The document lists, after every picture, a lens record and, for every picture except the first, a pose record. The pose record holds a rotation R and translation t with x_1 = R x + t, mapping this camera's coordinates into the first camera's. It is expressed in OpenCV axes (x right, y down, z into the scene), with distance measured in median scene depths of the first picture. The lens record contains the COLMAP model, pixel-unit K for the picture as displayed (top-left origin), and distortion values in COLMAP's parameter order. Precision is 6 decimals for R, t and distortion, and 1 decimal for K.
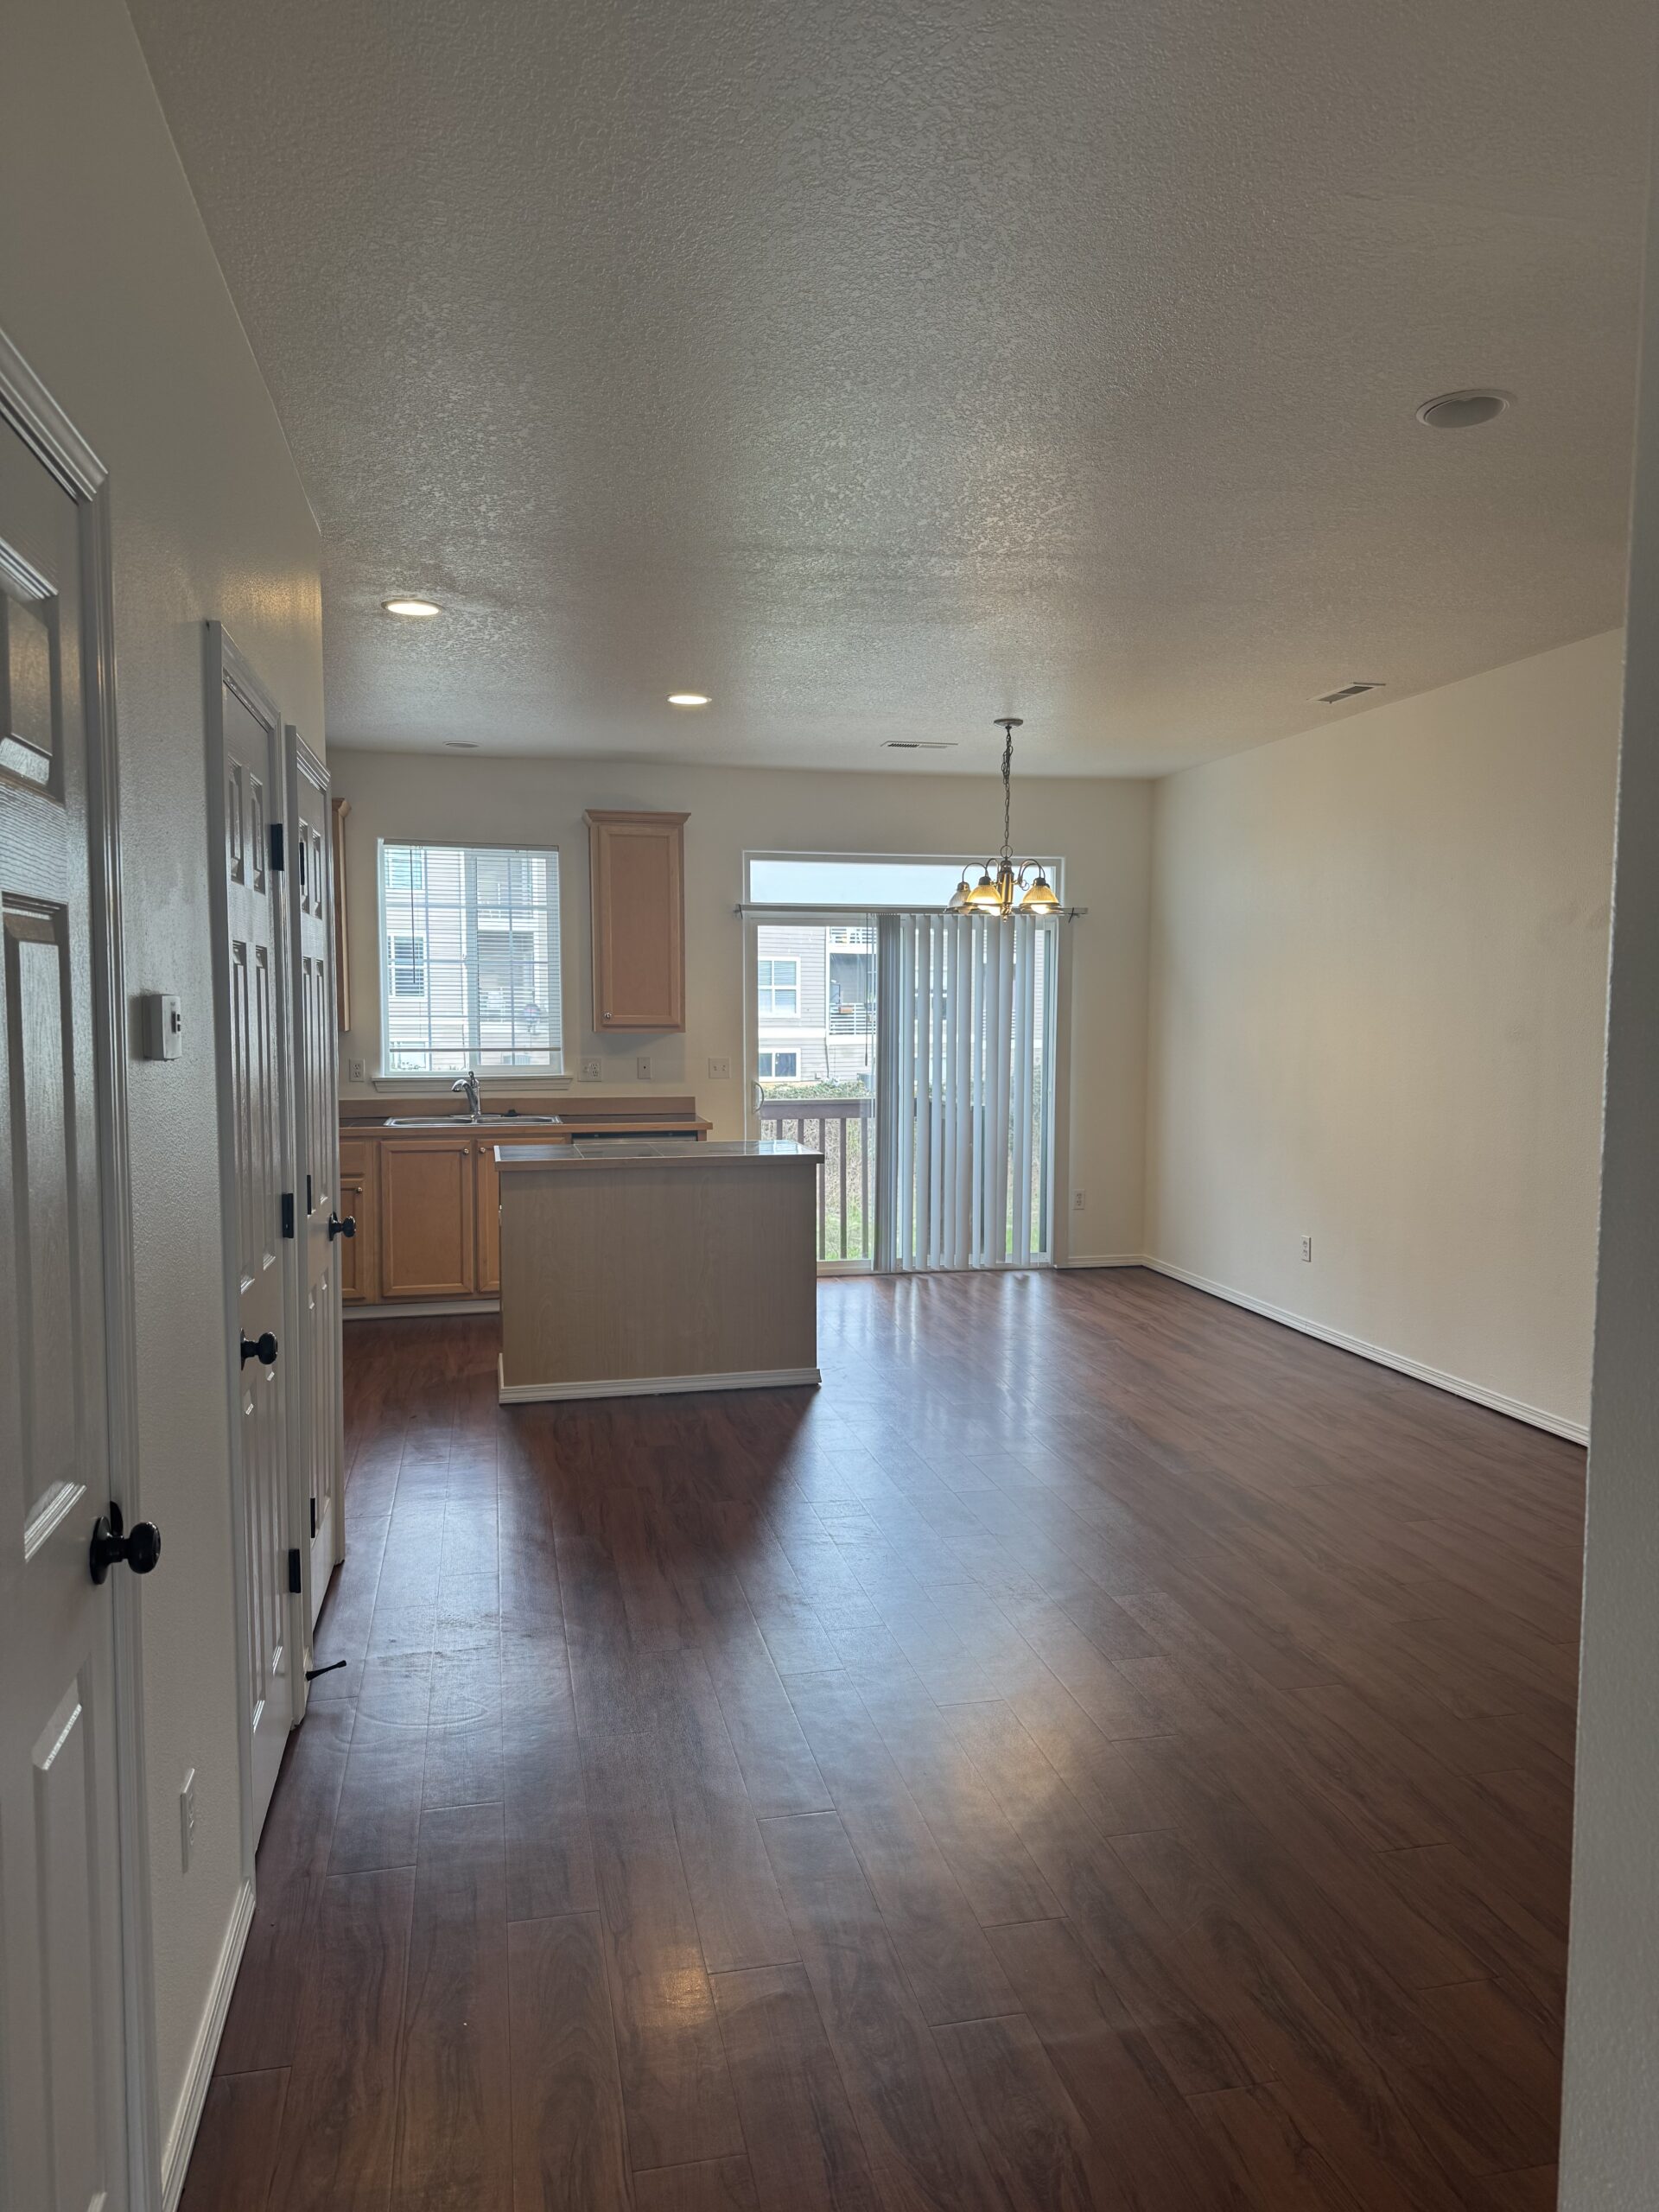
lens RADIAL K [[1544.3, 0, 845.5], [0, 1544.3, 1094.5], [0, 0, 1]] dist [0.063267, -0.074107]
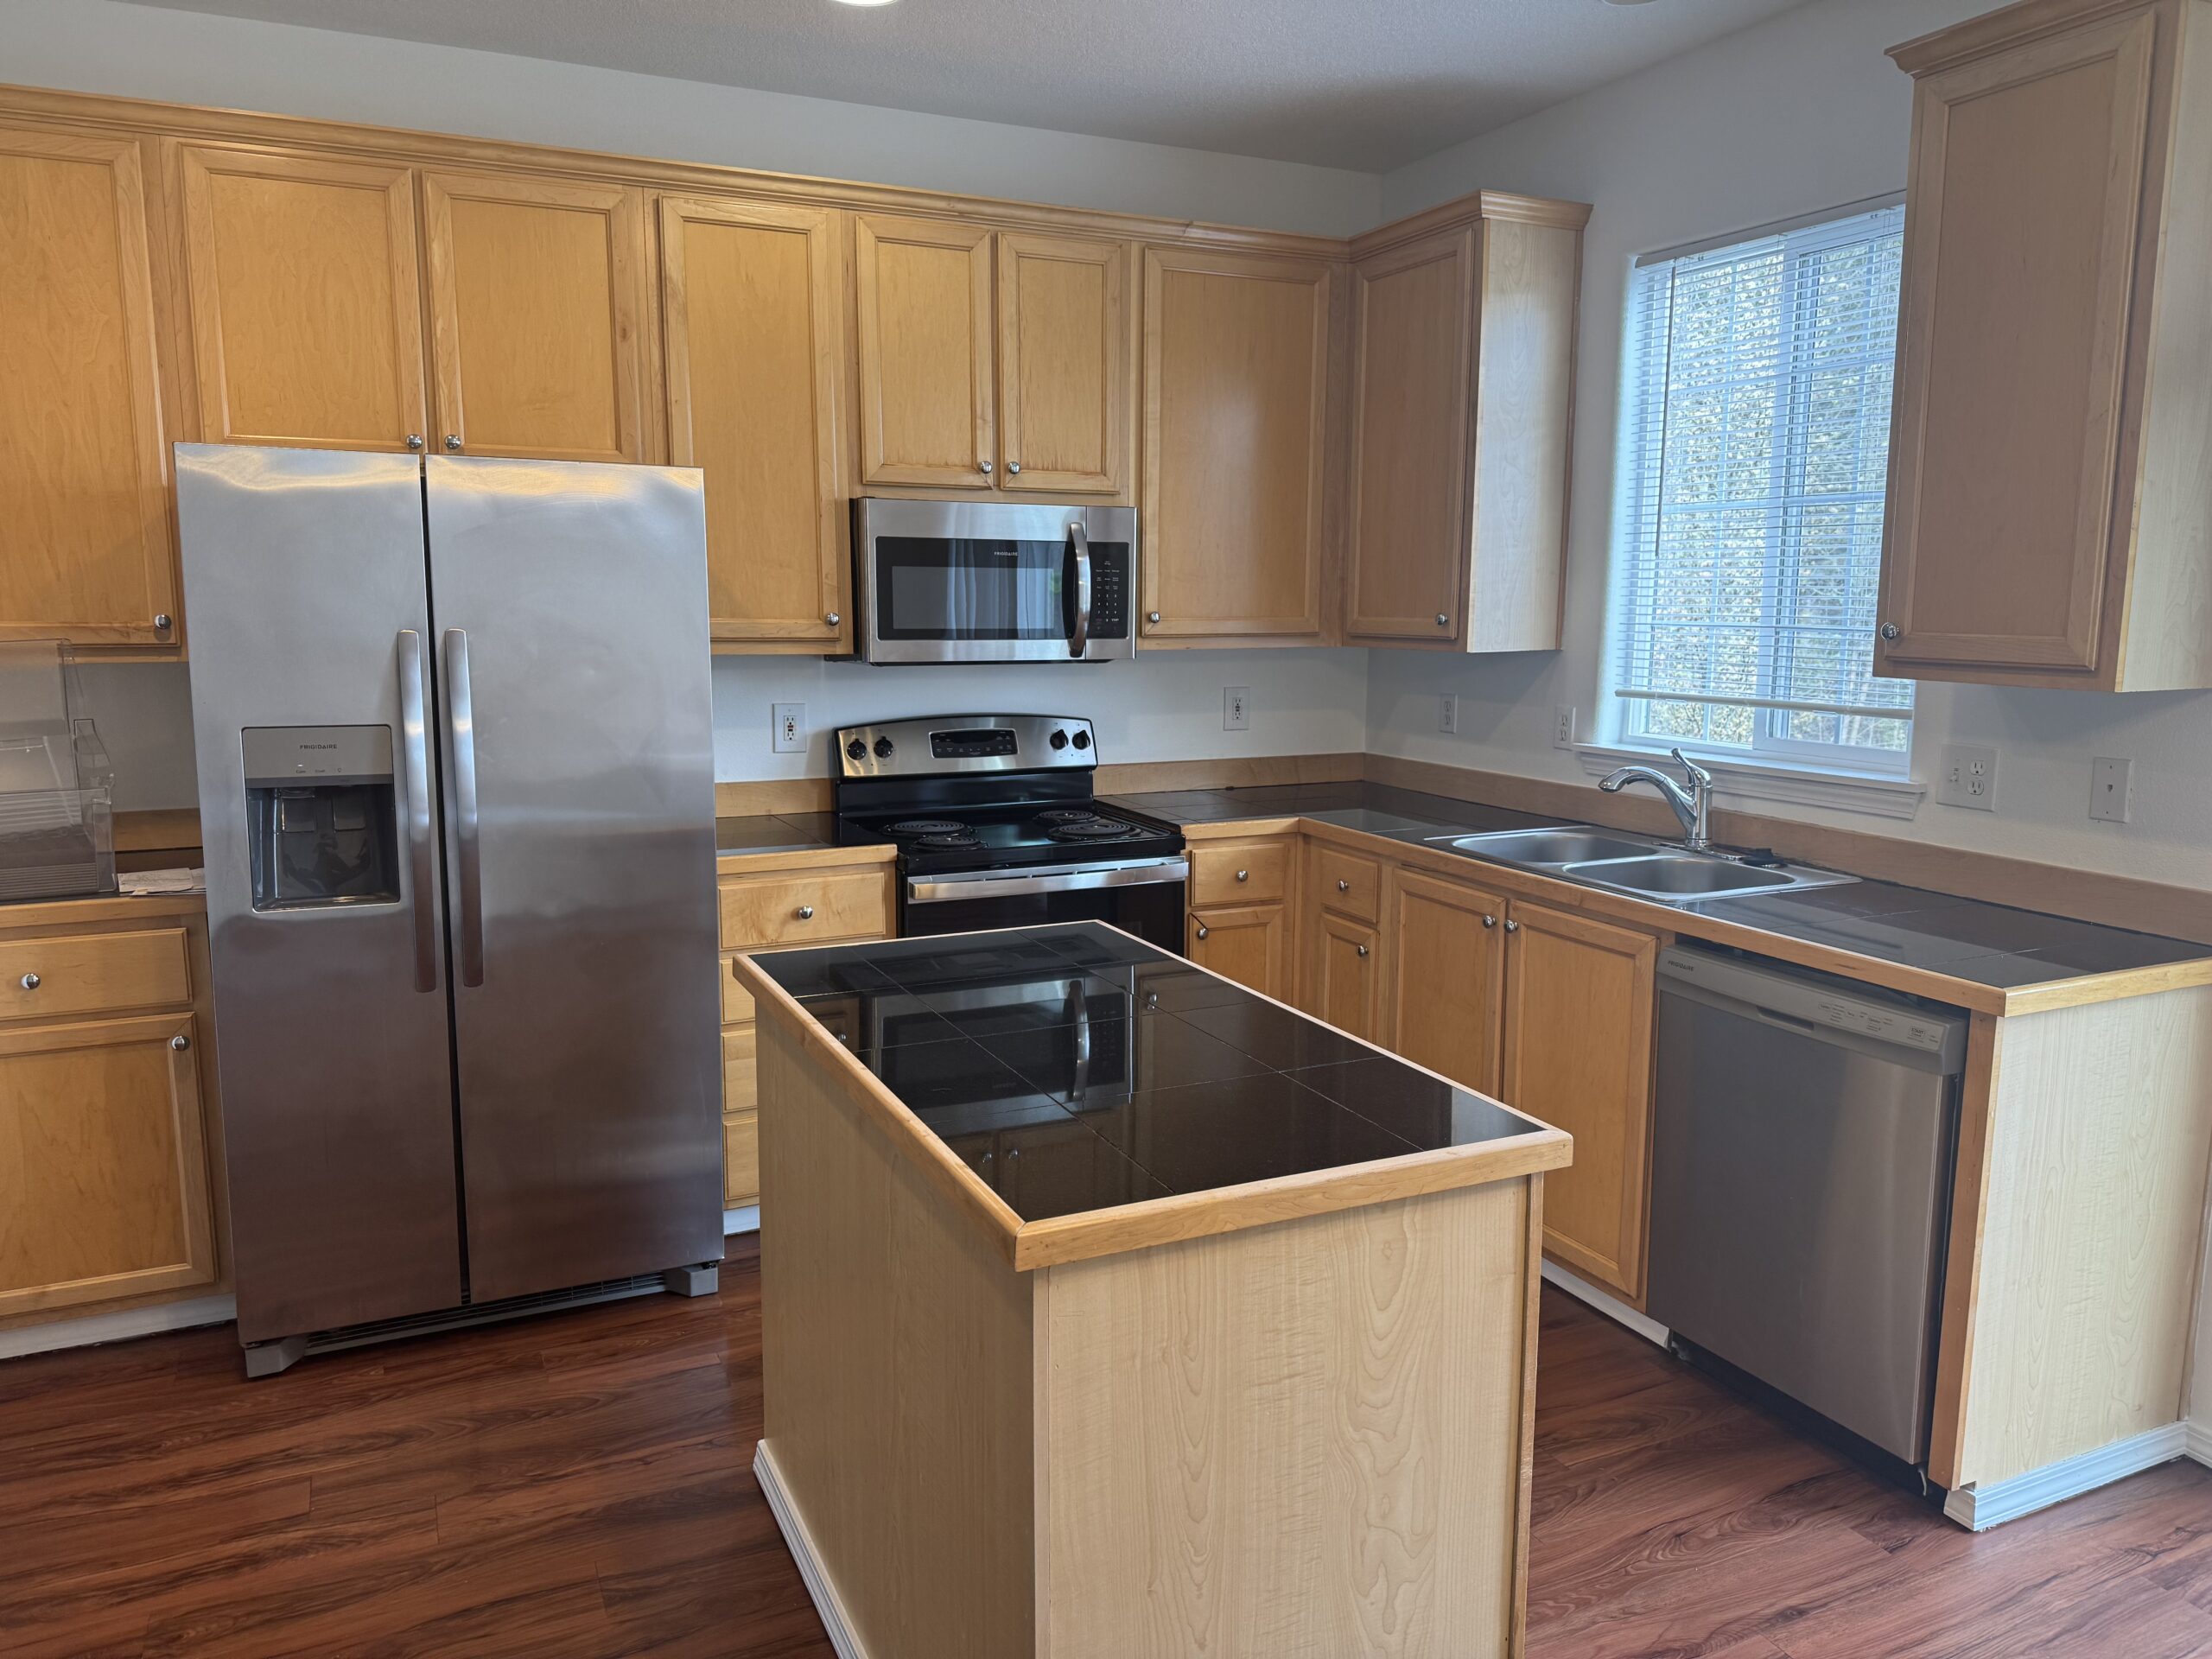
lens RADIAL K [[1544.3, 0, 1083.2], [0, 1544.3, 838.4], [0, 0, 1]] dist [0.063267, -0.074107]
pose [[0.226764, 0.154152, -0.961673, 0.188812], [-0.063745, 0.987627, 0.143281, -0.049667], [0.971861, 0.028811, 0.233785, 0.810720]]
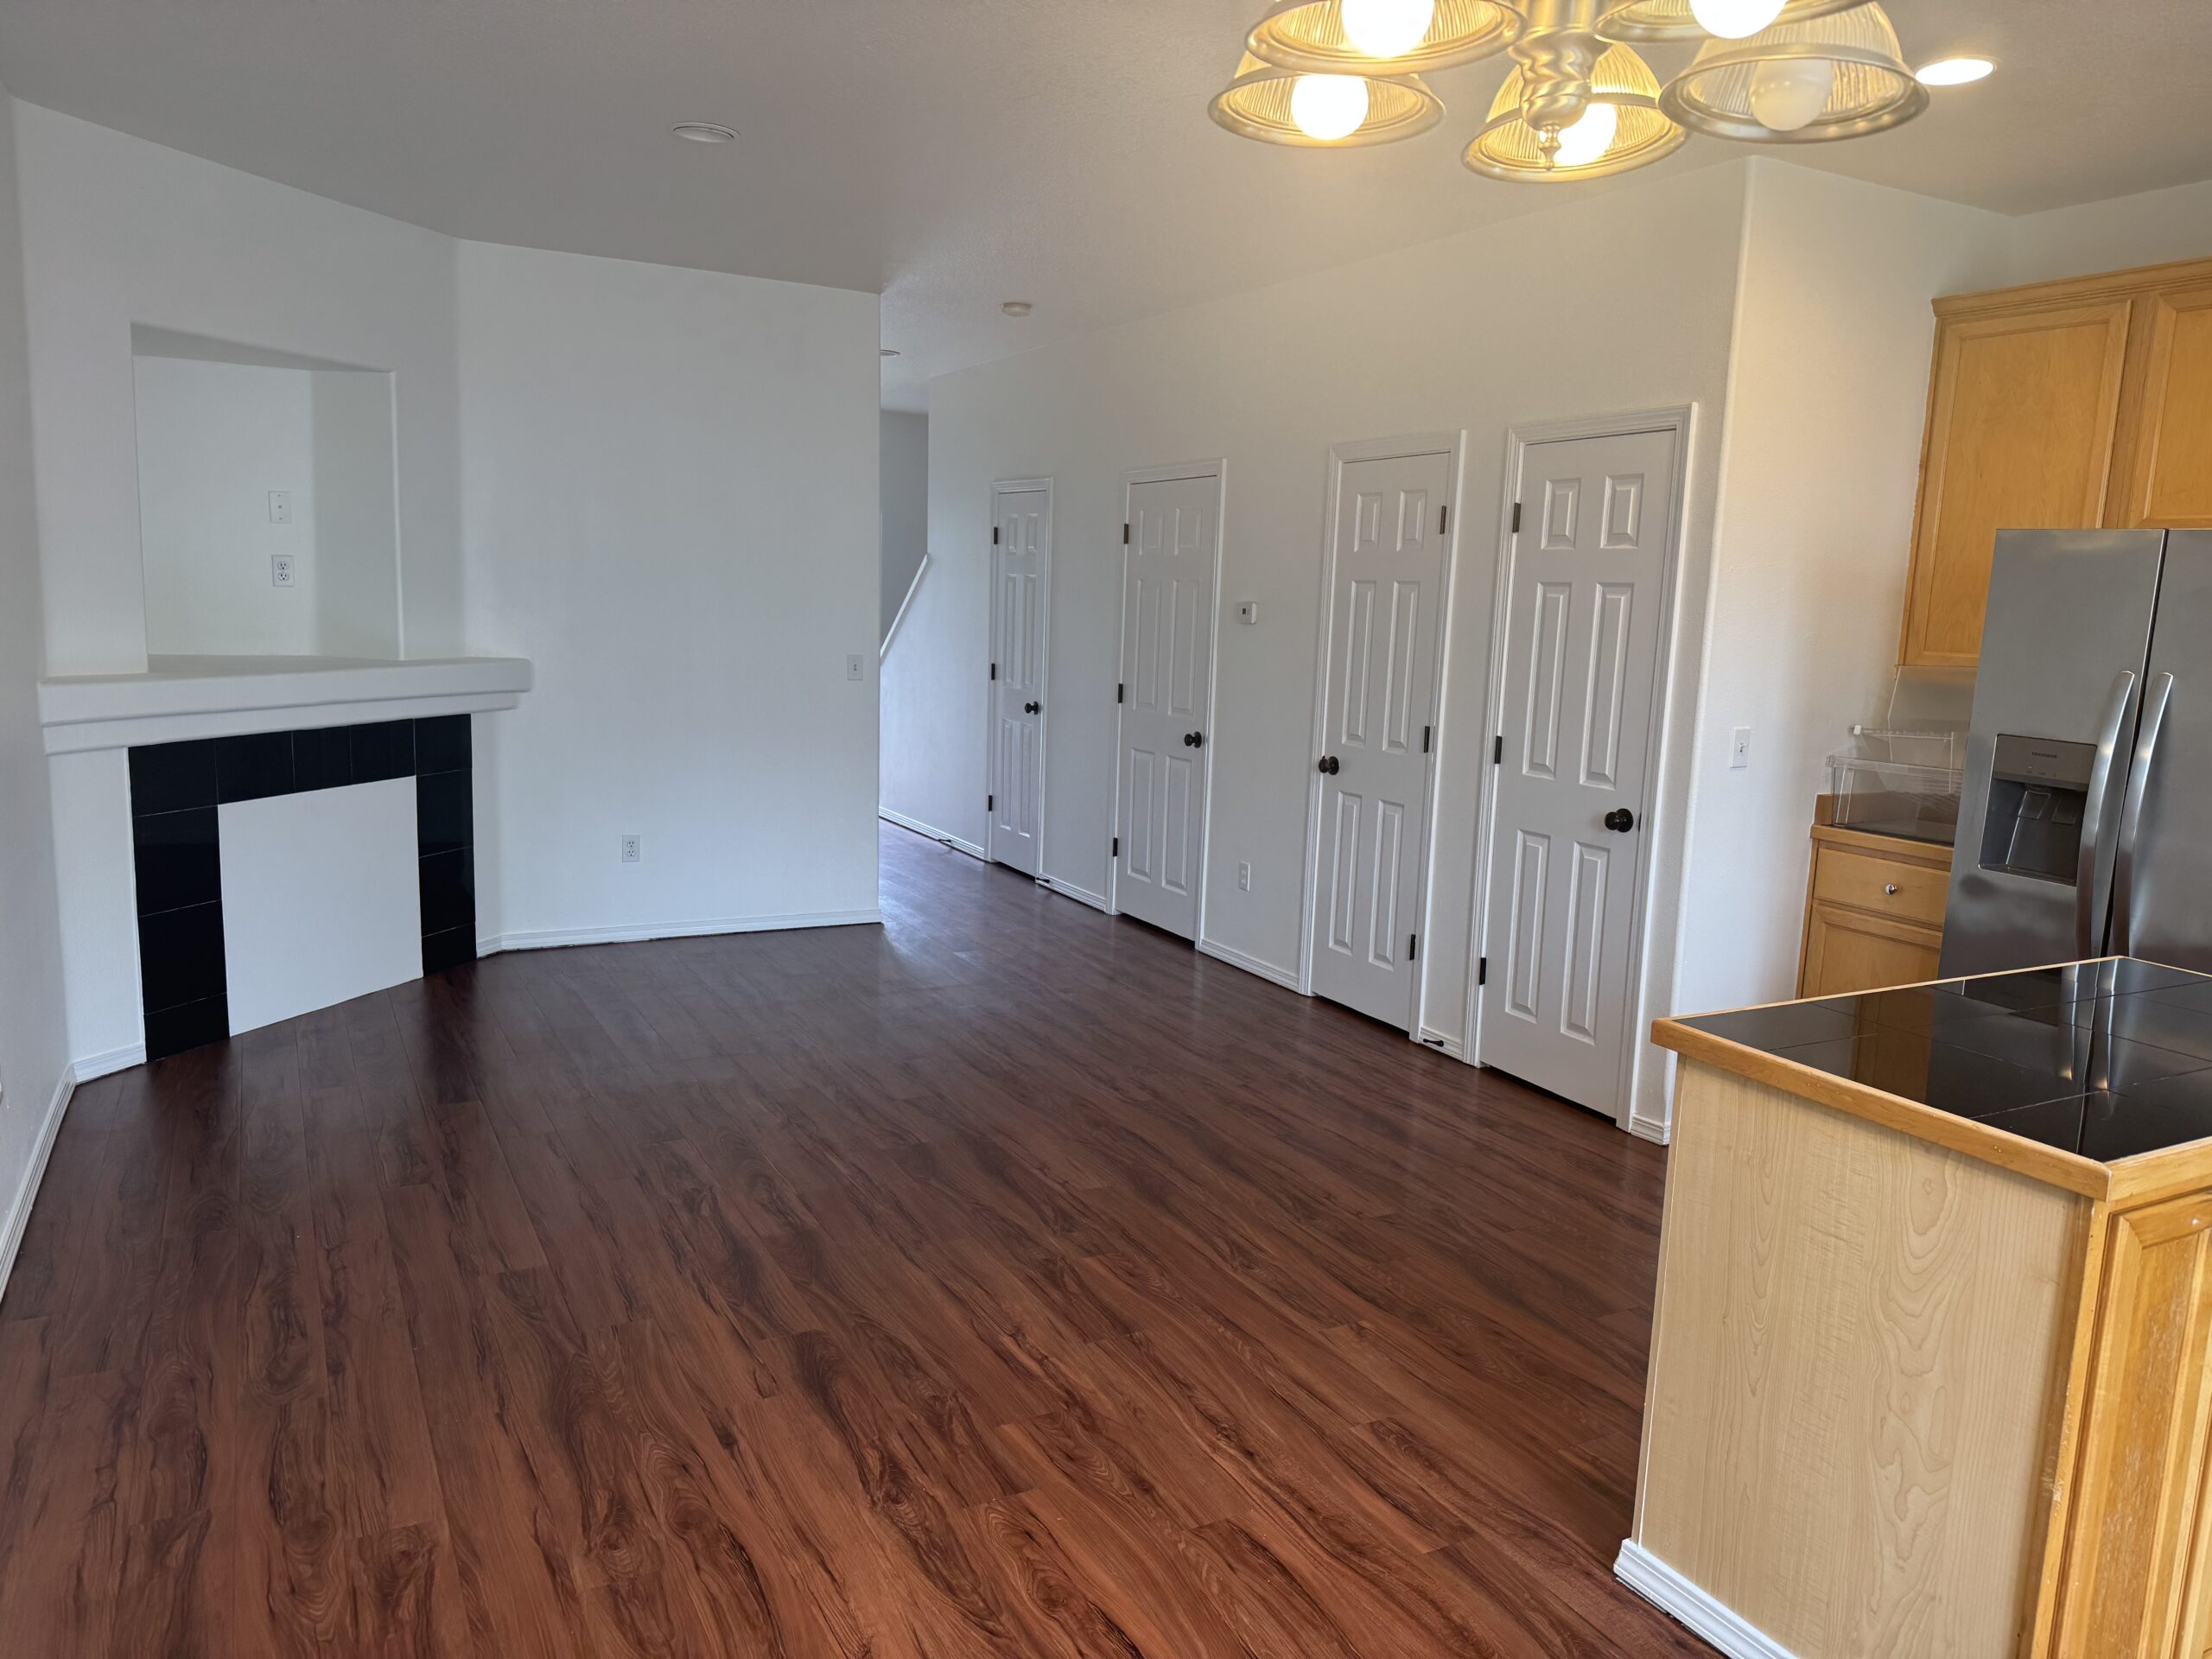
lens RADIAL K [[1544.3, 0, 1134.3], [0, 1544.3, 827.2], [0, 0, 1]] dist [0.063267, -0.074107]
pose [[-0.956734, 0.006182, -0.290899, 0.204648], [-0.057112, 0.976336, 0.208583, -0.076019], [0.285305, 0.216172, -0.933740, 1.184580]]
